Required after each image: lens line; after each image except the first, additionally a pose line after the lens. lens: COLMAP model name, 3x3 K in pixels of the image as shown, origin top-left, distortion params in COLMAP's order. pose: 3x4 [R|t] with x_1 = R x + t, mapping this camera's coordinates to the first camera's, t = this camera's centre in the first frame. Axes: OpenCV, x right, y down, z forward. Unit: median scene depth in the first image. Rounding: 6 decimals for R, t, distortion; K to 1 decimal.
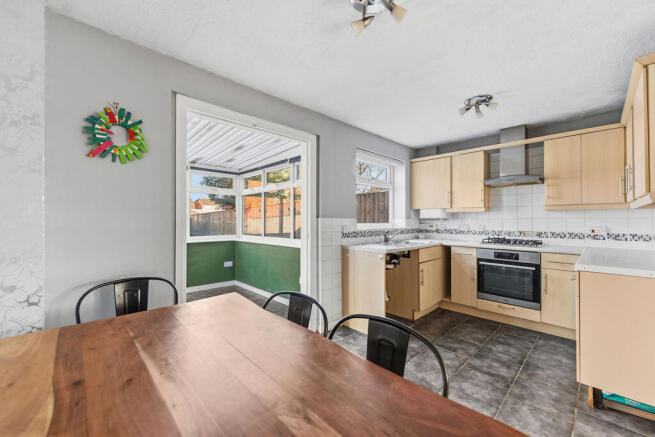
lens RADIAL K [[264.5, 0, 310.7], [0, 264.5, 218.7], [0, 0, 1]] dist [0.000475, 0.000626]
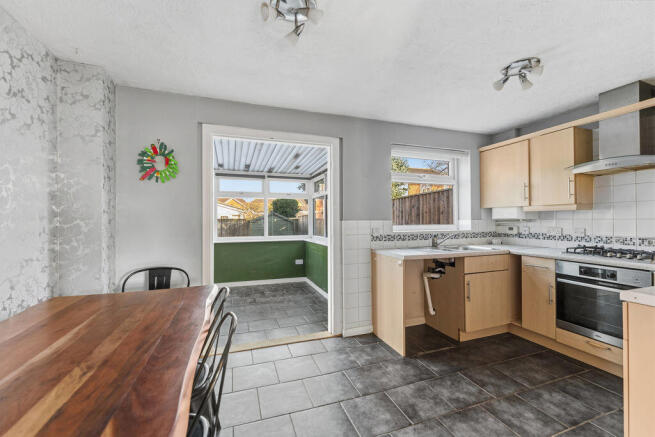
lens RADIAL K [[264.5, 0, 312.3], [0, 264.5, 218.3], [0, 0, 1]] dist [0.000475, 0.000626]
pose [[0.911899, -0.009525, -0.410304, 0.318043], [0.009191, 0.999954, -0.002785, -0.008816], [0.410311, -0.001232, 0.911945, 0.042404]]
